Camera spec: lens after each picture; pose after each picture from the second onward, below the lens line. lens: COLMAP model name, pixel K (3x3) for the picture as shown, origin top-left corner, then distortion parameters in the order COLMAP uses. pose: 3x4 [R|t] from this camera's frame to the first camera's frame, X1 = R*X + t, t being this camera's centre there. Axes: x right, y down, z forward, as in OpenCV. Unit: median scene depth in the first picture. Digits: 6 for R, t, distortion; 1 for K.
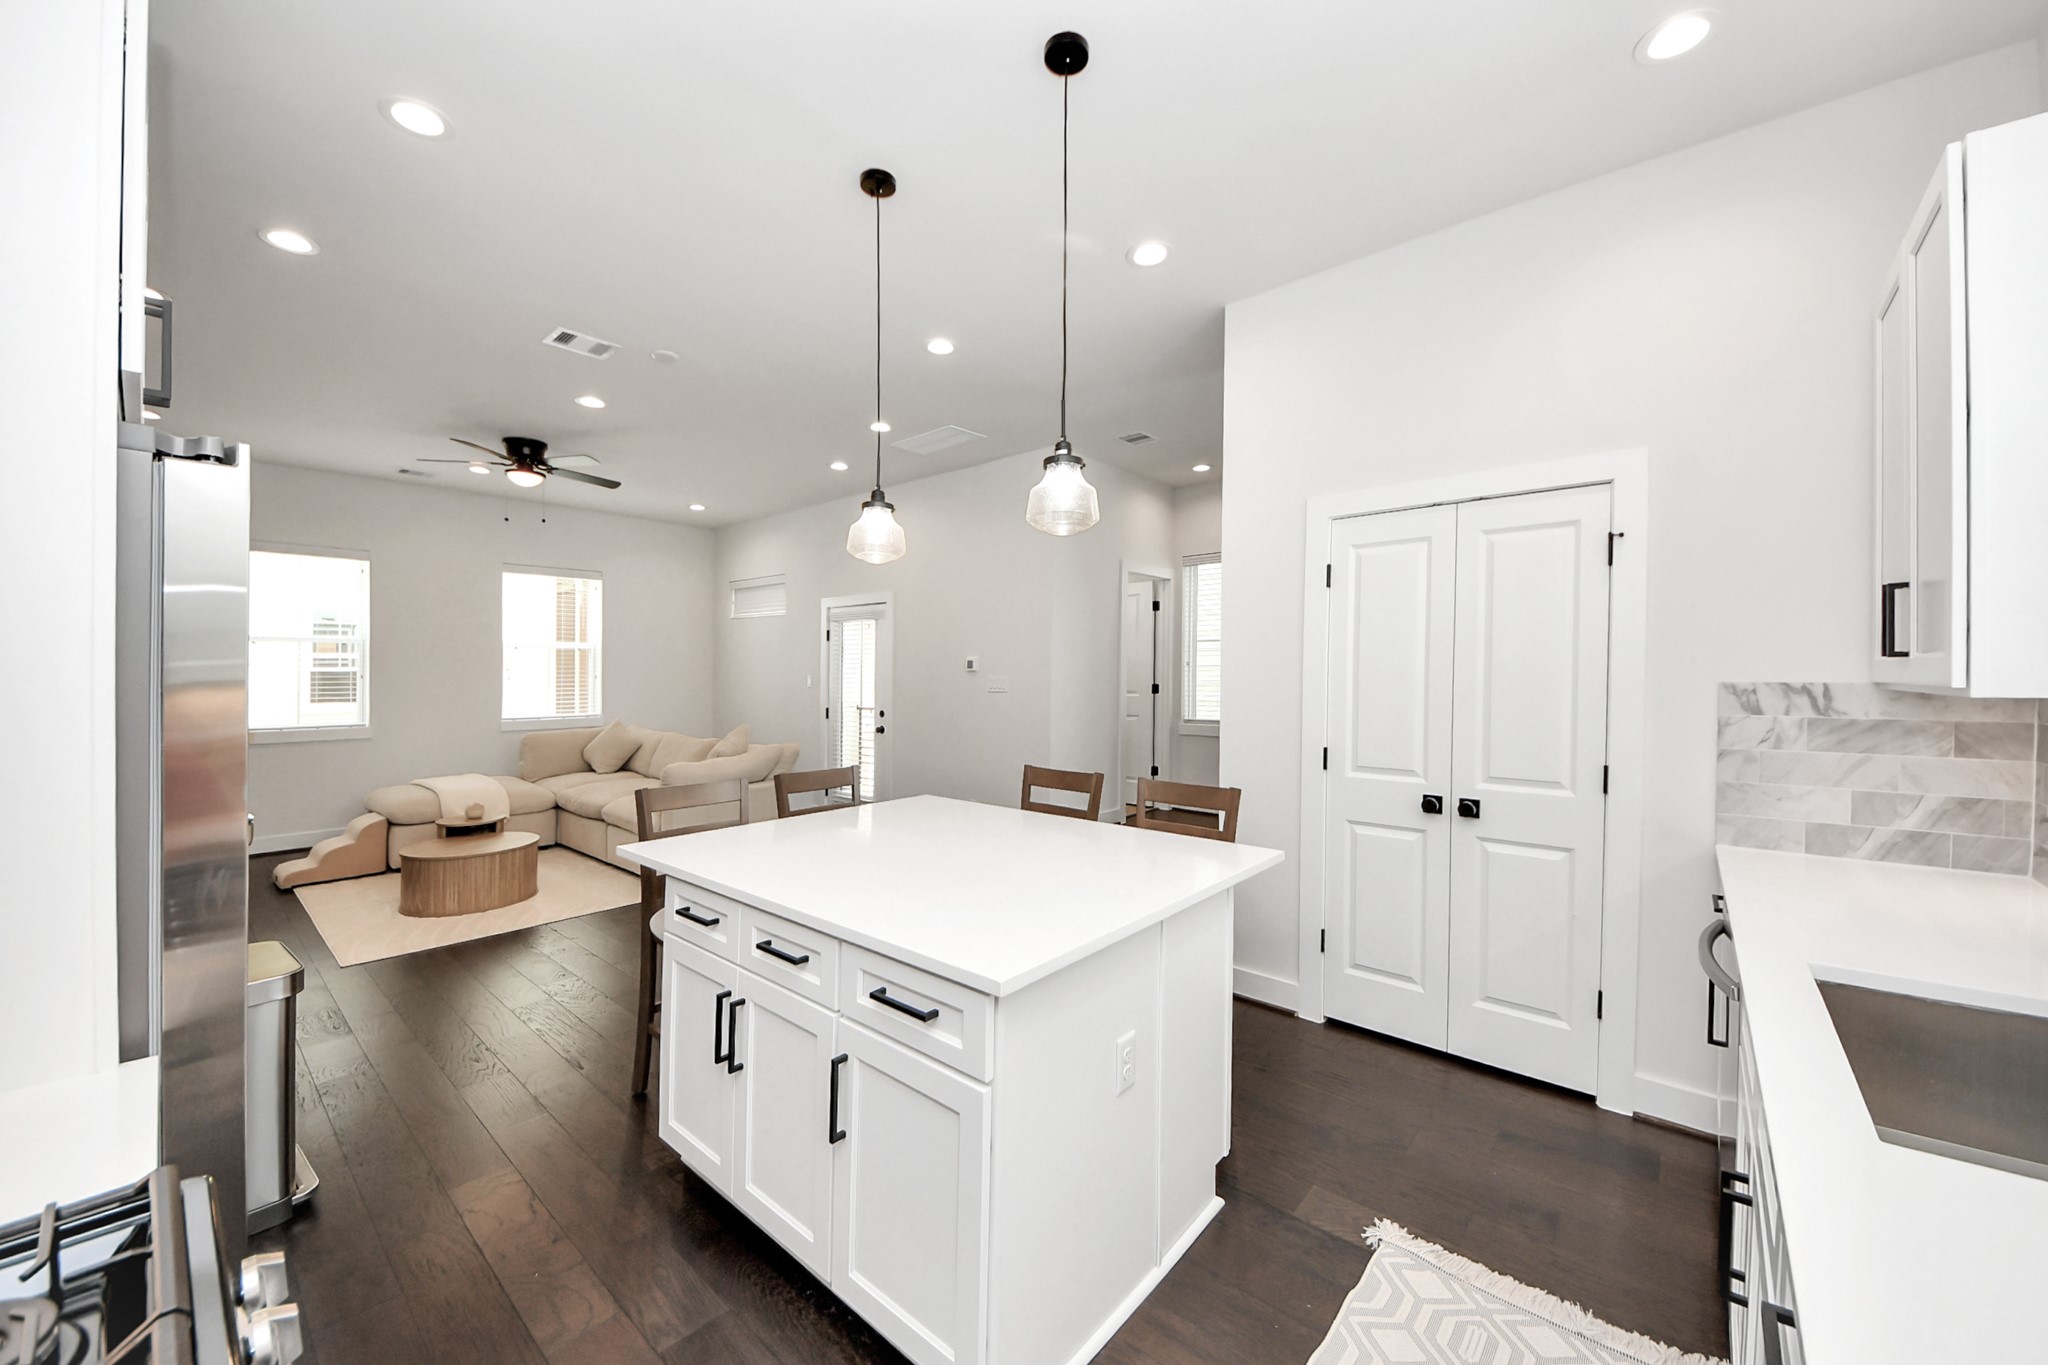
lens RADIAL K [[795.1, 0, 1028.9], [0, 795.1, 673.6], [0, 0, 1]] dist [0.008897, -0.018422]
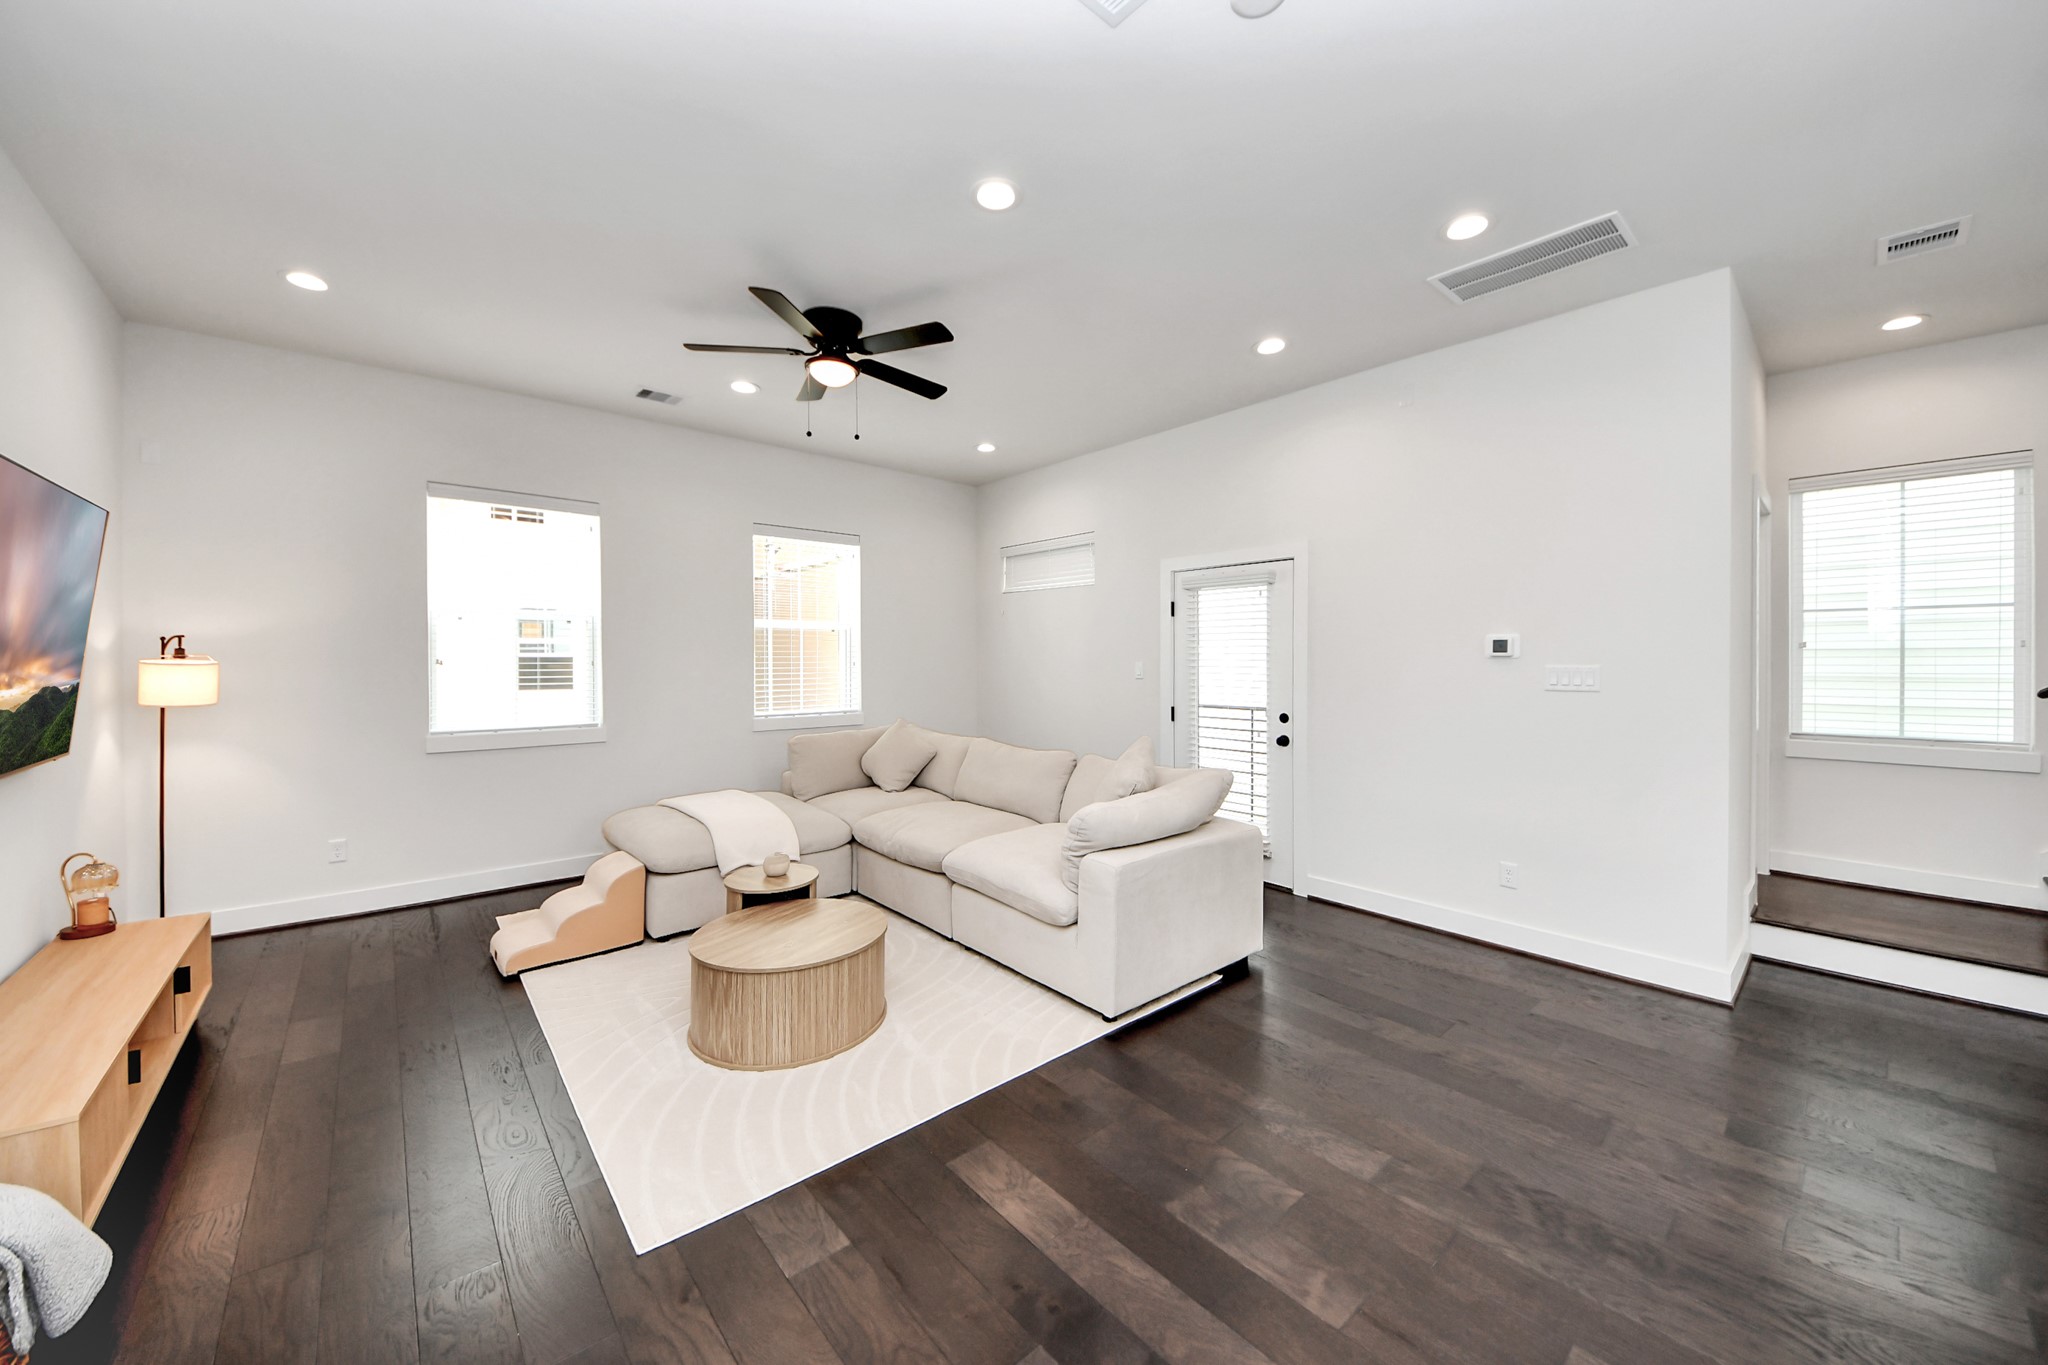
lens RADIAL K [[723.6, 0, 1031.0], [0, 723.6, 669.4], [0, 0, 1]] dist [0.002262, -0.000027]
pose [[0.994167, 0.003513, -0.107796, -0.347195], [-0.002172, 0.999919, 0.012550, 0.000305], [0.107832, -0.012243, 0.994094, 0.348189]]
